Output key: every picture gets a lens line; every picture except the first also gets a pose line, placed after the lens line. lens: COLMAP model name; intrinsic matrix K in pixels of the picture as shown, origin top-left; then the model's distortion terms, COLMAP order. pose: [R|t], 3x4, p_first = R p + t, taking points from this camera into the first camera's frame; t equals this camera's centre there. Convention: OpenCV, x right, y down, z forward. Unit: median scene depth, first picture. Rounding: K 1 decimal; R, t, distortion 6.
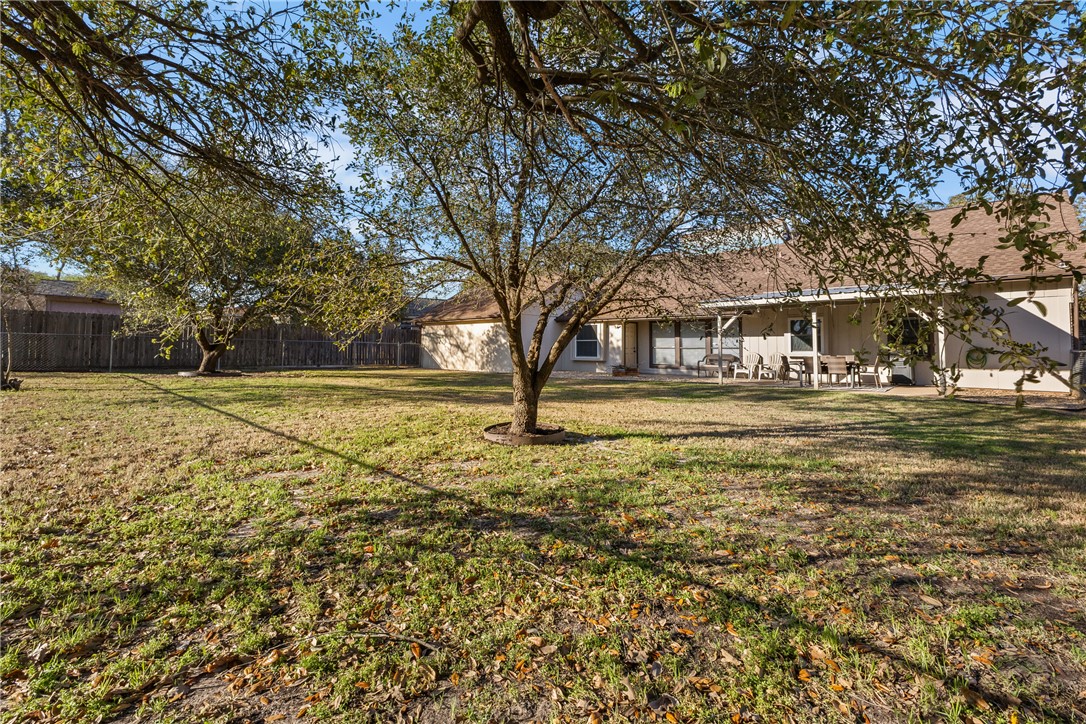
lens RADIAL K [[475.7, 0, 536.7], [0, 475.7, 366.3], [0, 0, 1]] dist [0.037400, -0.000023]
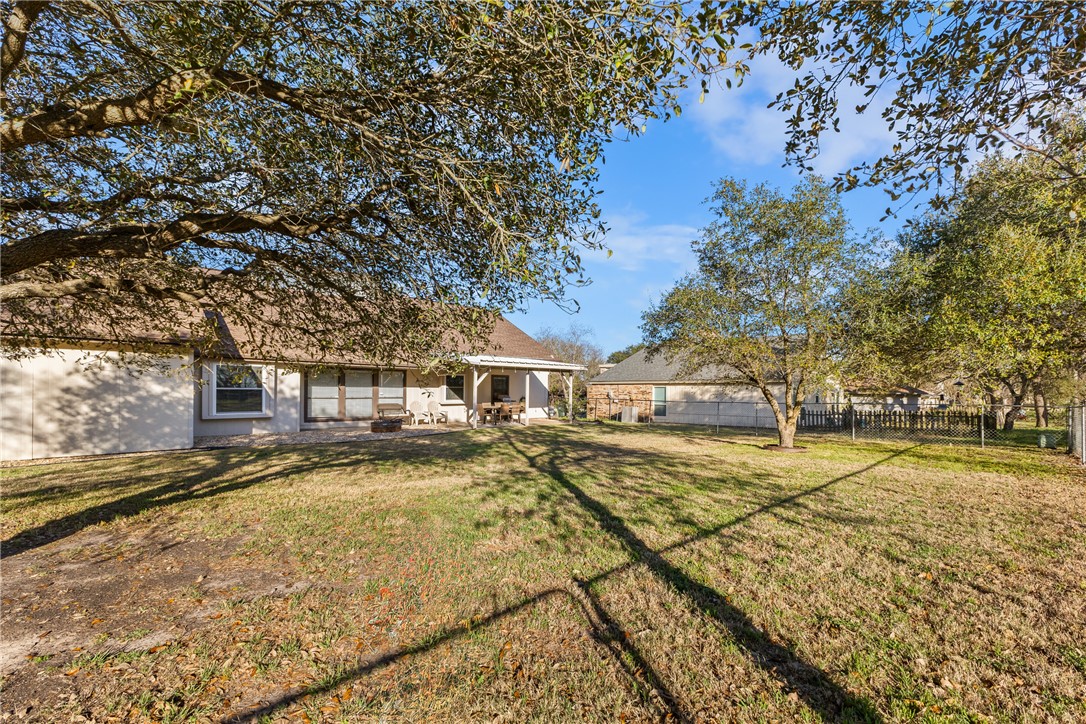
lens RADIAL K [[475.7, 0, 536.7], [0, 475.7, 366.3], [0, 0, 1]] dist [0.037400, -0.000023]
pose [[-0.001948, 0.050503, 0.998722, -0.587032], [0.029882, 0.998281, -0.050422, -0.040008], [-0.999552, 0.029746, -0.003453, 0.633058]]
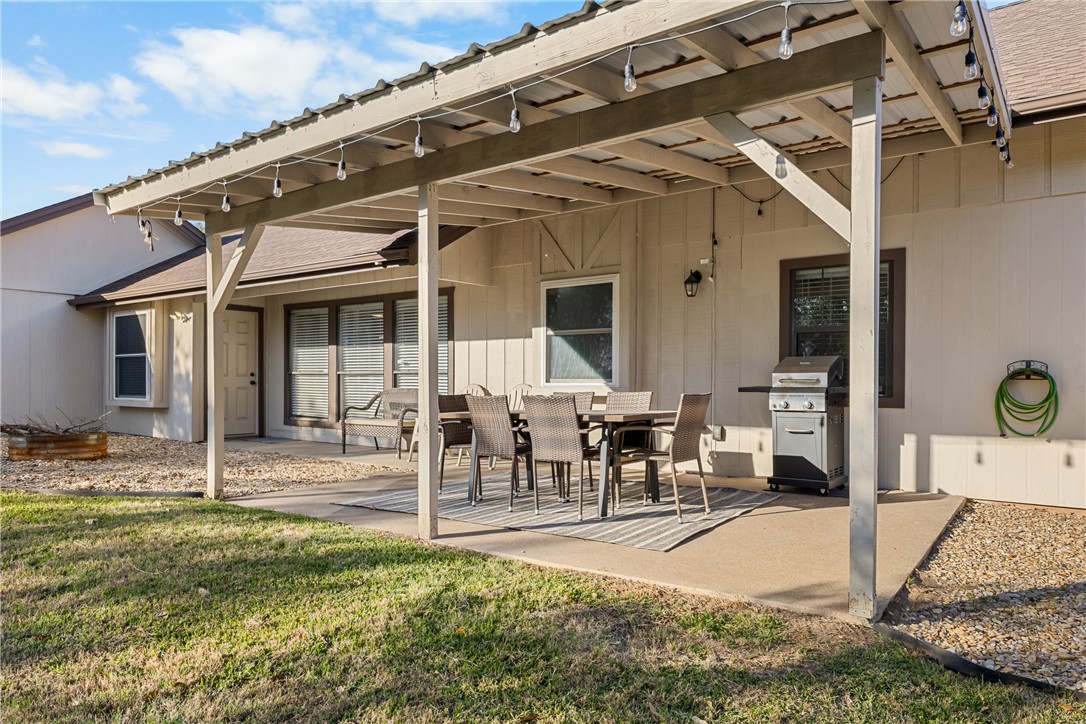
lens RADIAL K [[690.7, 0, 541.0], [0, 690.7, 387.9], [0, 0, 1]] dist [-0.002673, -0.000351]
pose [[0.988676, -0.009519, 0.149765, 0.371828], [0.012892, 0.999684, -0.021570, -0.012430], [-0.149512, 0.023257, 0.988486, 0.427840]]
